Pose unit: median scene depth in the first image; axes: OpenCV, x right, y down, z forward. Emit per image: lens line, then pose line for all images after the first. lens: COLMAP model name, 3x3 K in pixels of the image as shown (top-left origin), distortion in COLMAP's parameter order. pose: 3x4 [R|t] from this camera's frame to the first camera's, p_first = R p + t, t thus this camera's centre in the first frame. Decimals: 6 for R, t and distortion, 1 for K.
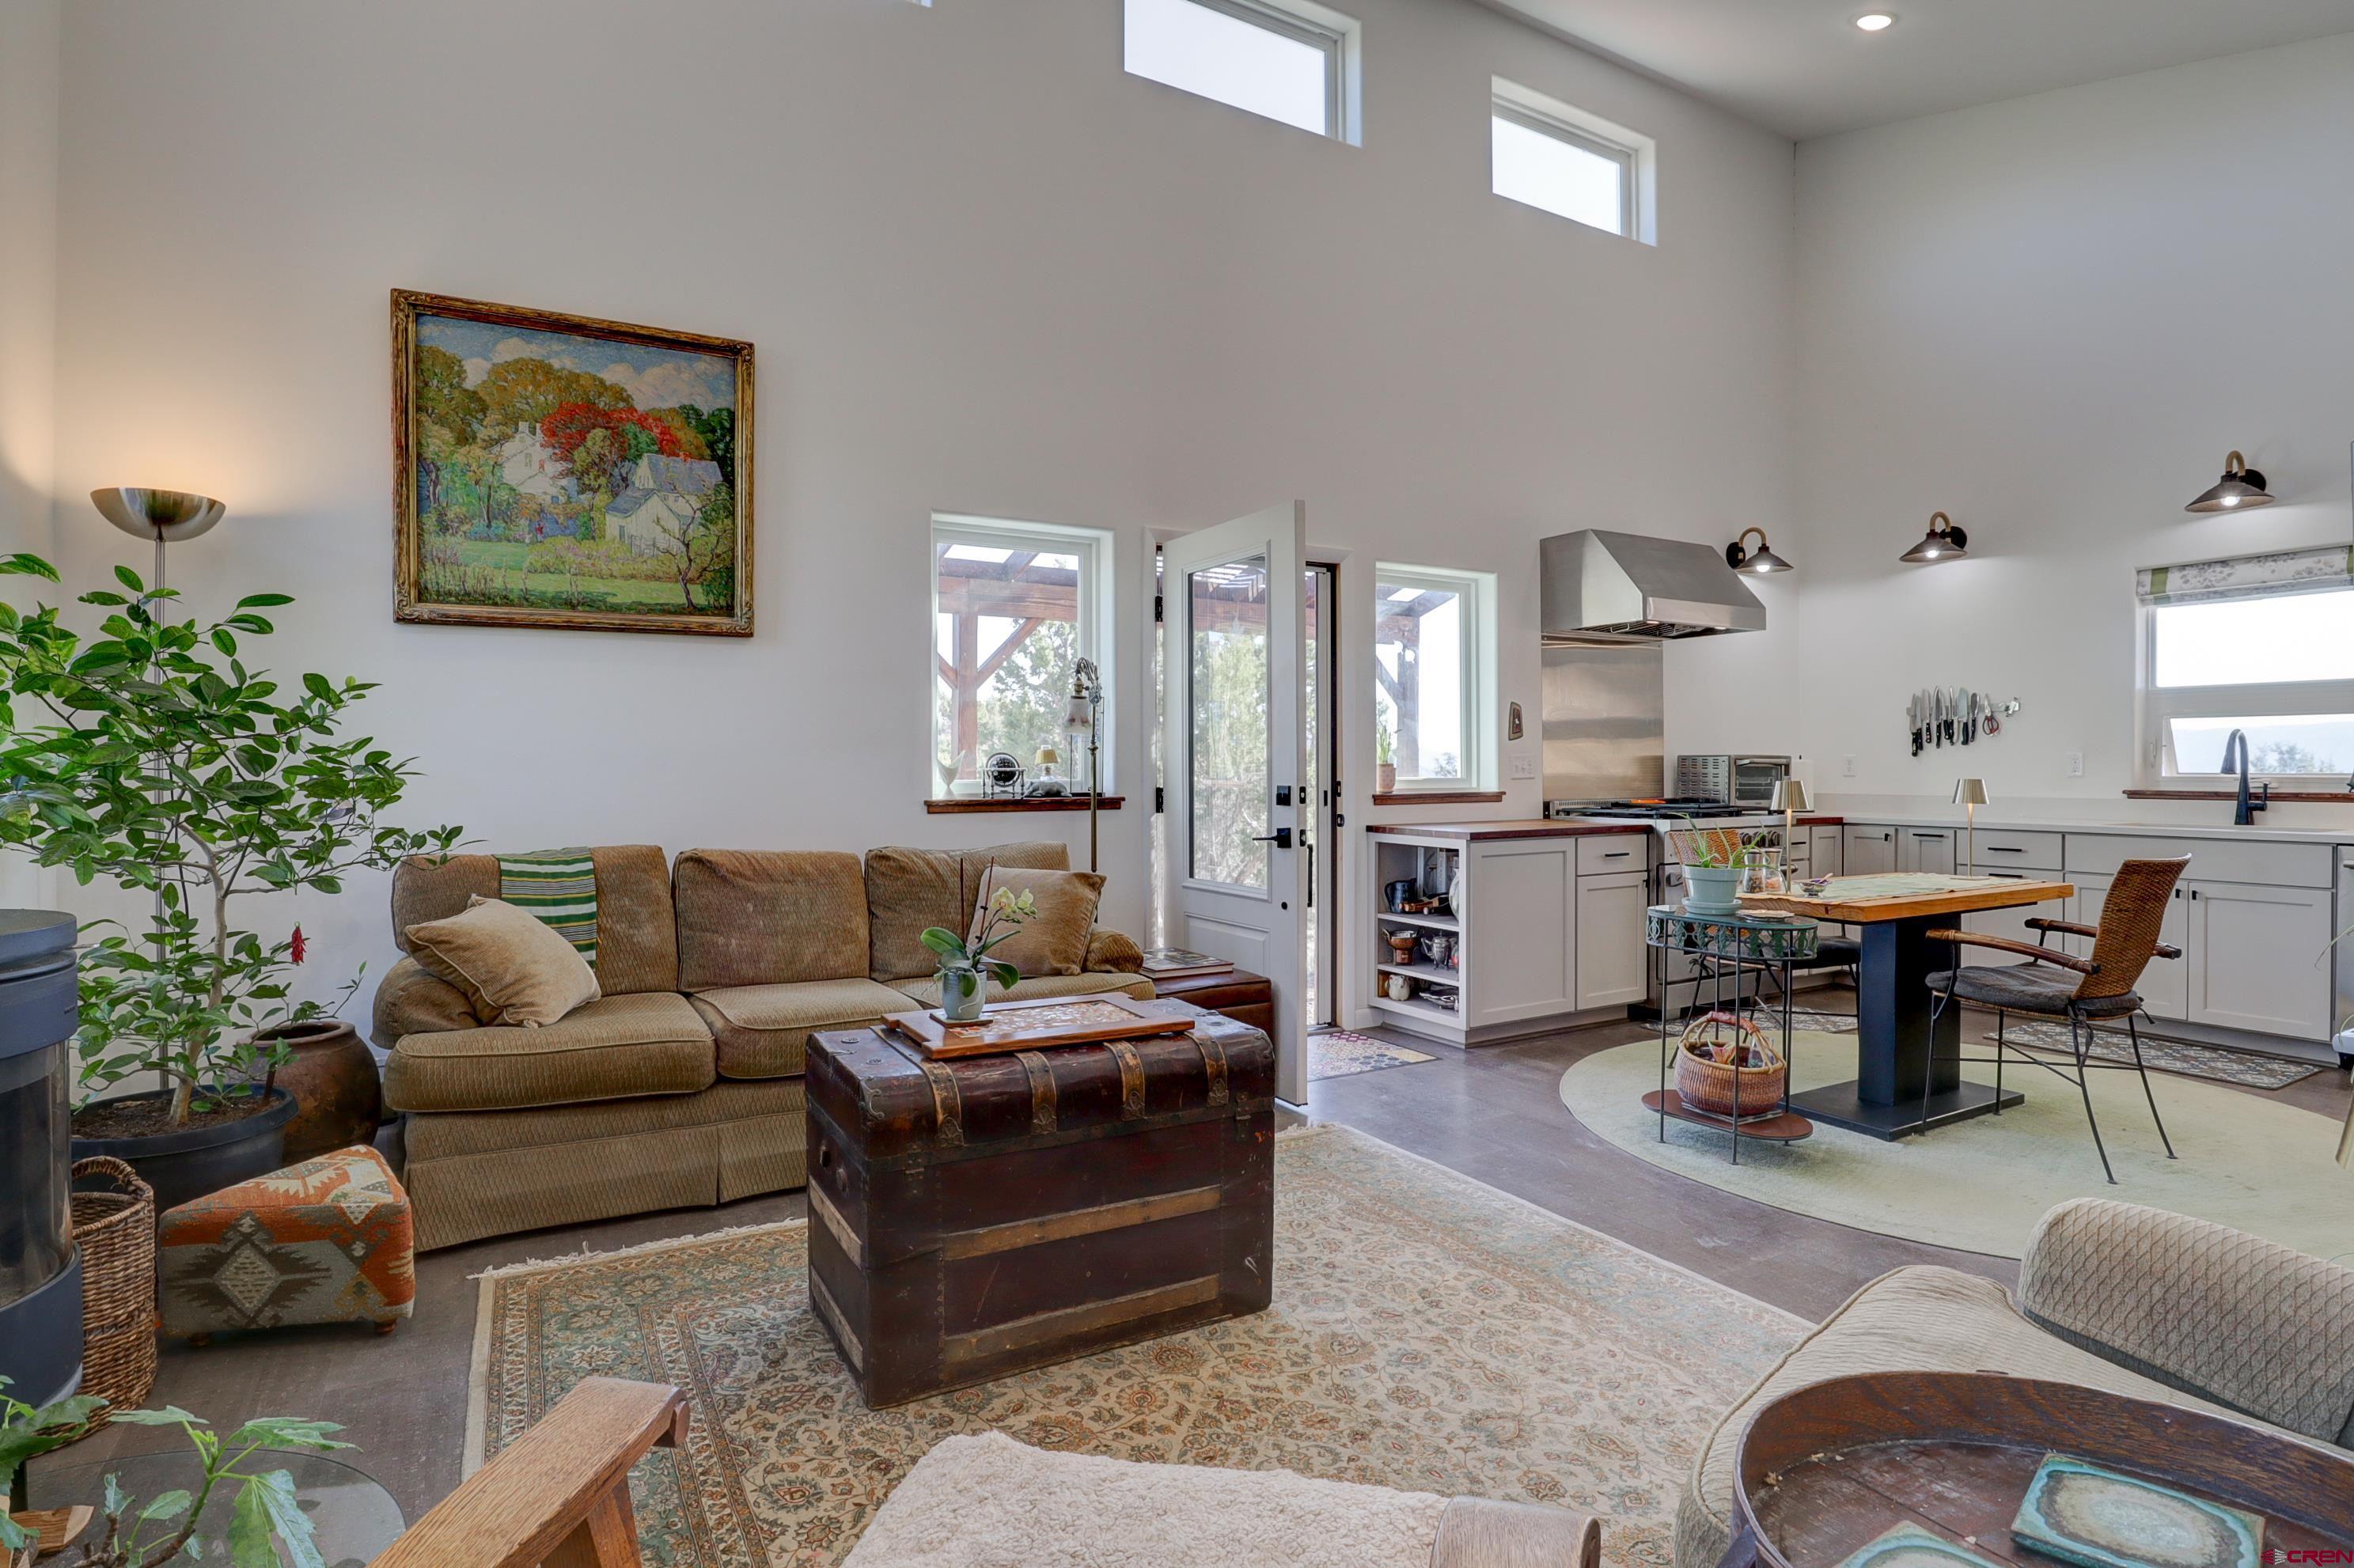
lens RADIAL K [[1168.2, 0, 1194.5], [0, 1168.2, 782.4], [0, 0, 1]] dist [-0.035481, 0.000969]
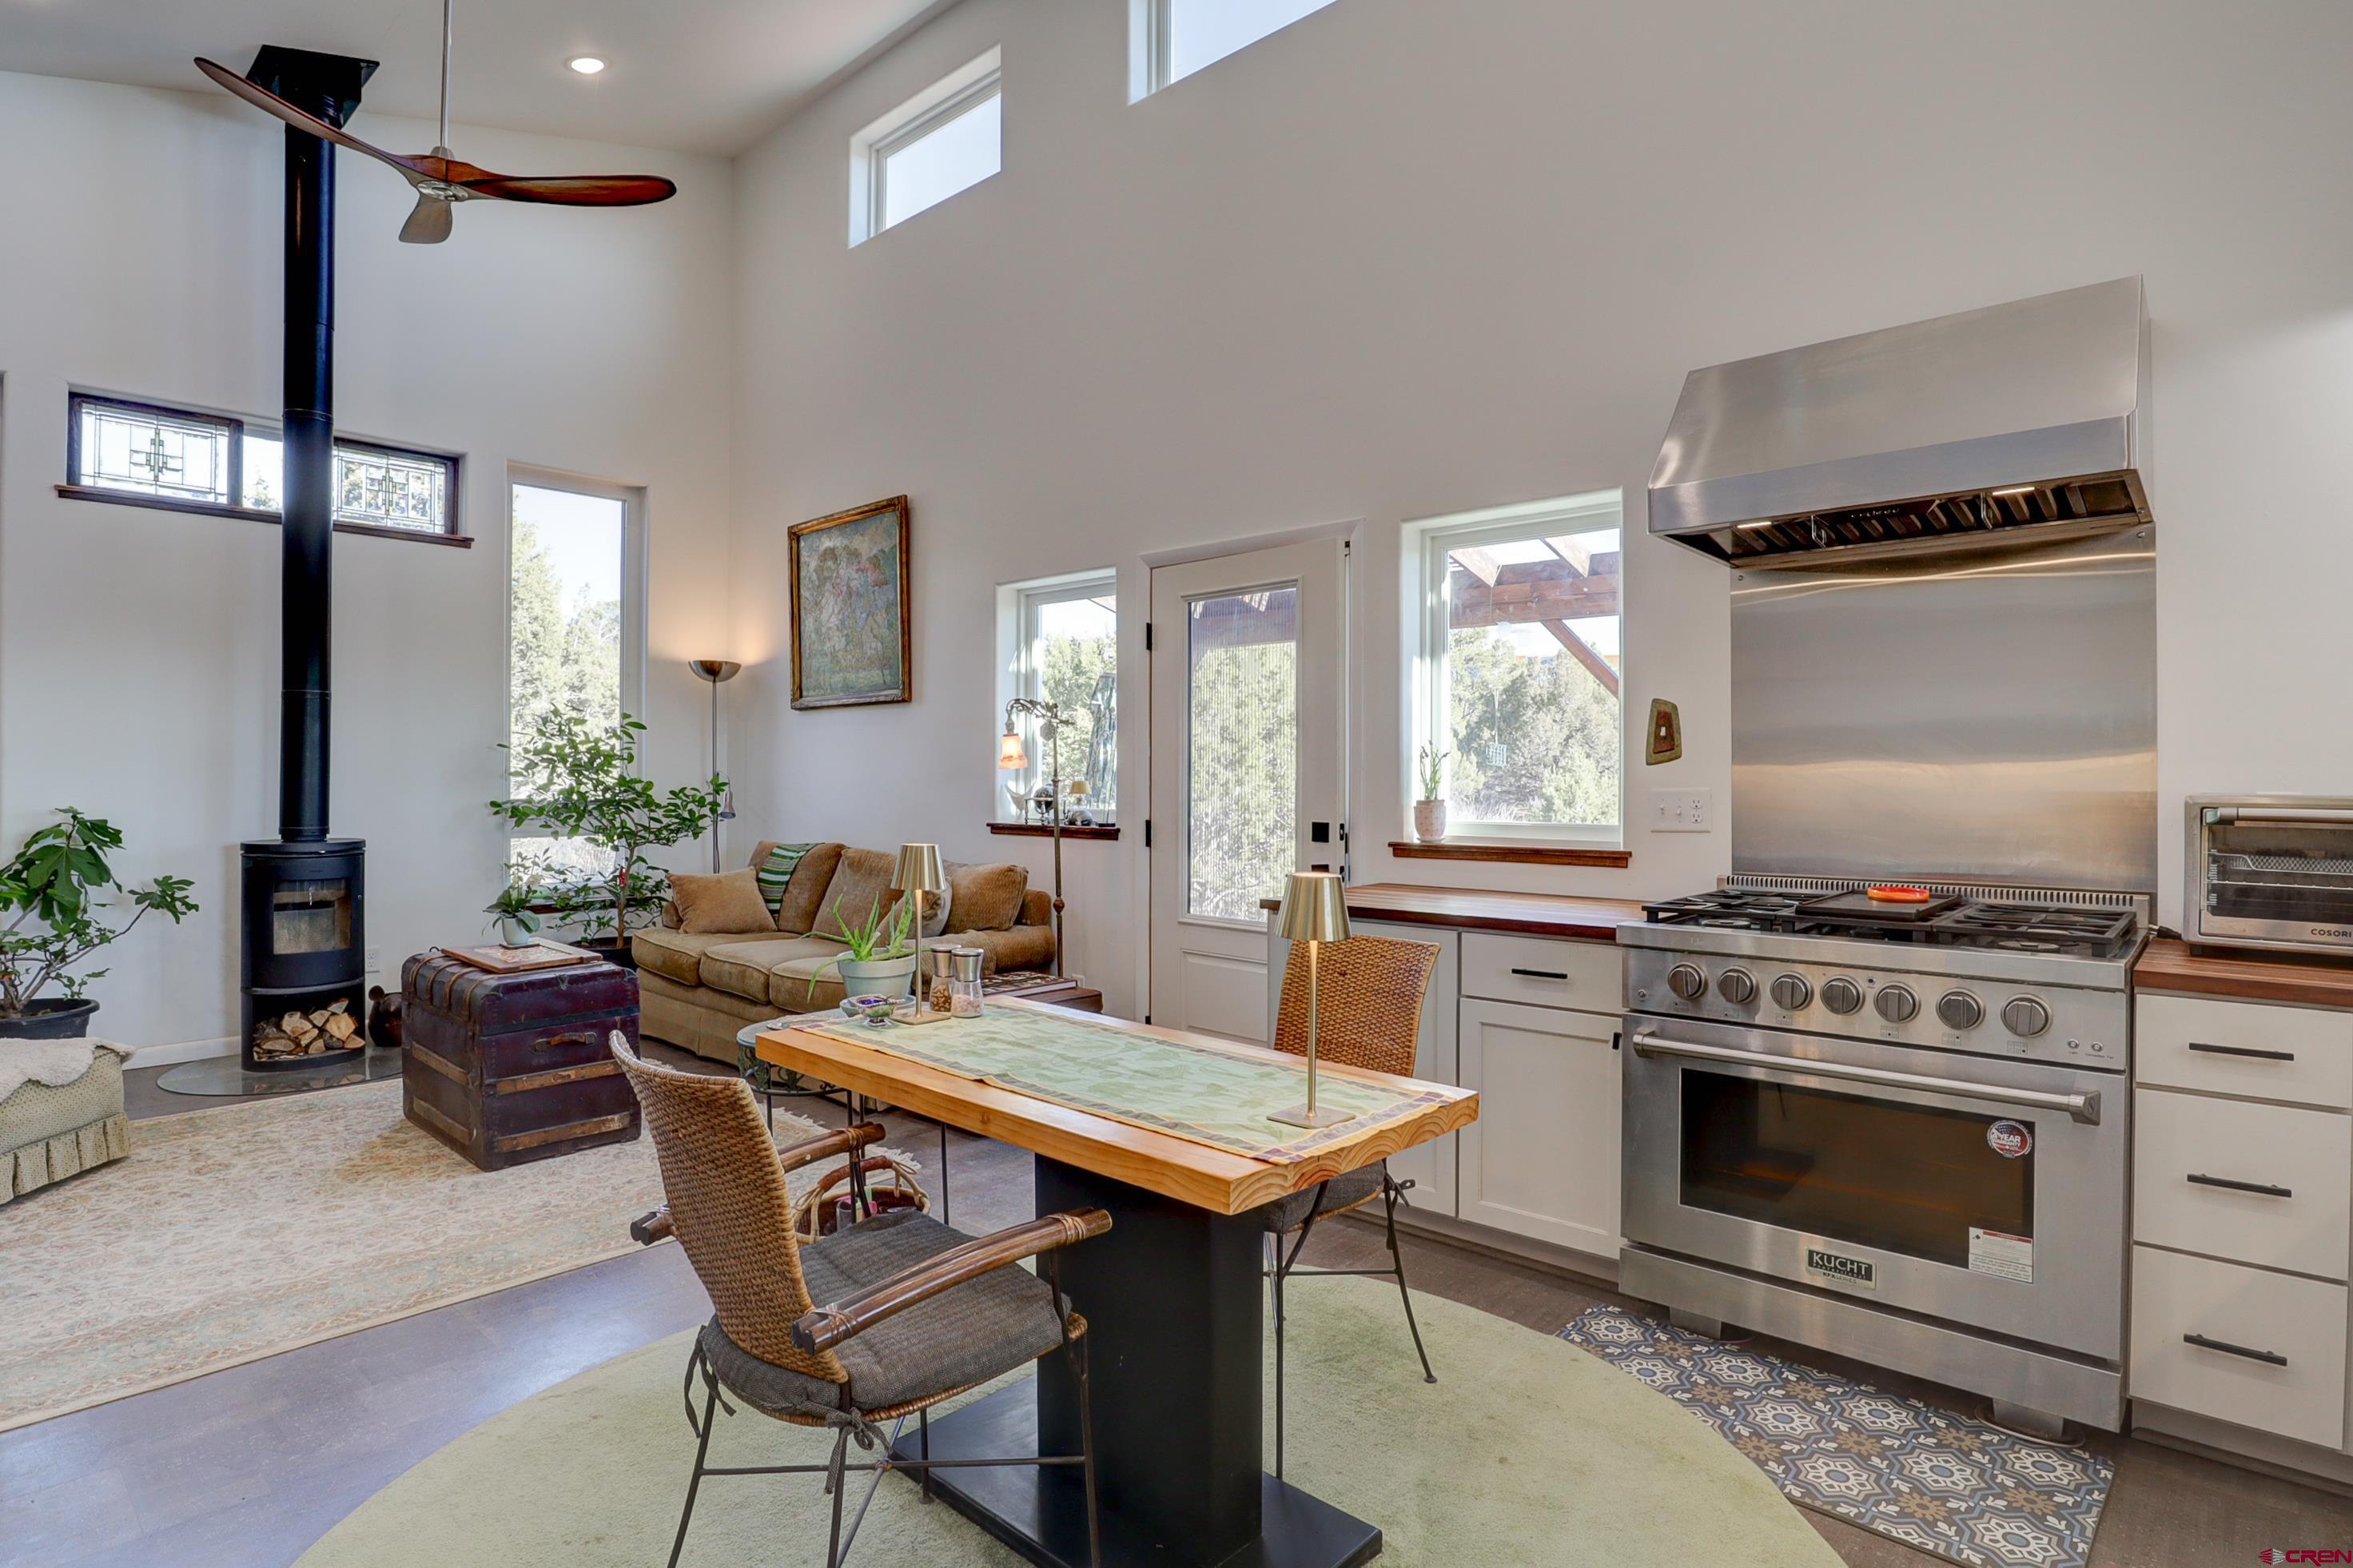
lens RADIAL K [[1215.6, 0, 1188.8], [0, 1215.6, 777.1], [0, 0, 1]] dist [-0.057335, 0.030191]
pose [[0.319830, 0.006138, -0.947455, 0.858286], [-0.012290, 0.999922, 0.002329, -0.031514], [0.947395, 0.010899, 0.319881, 0.651746]]
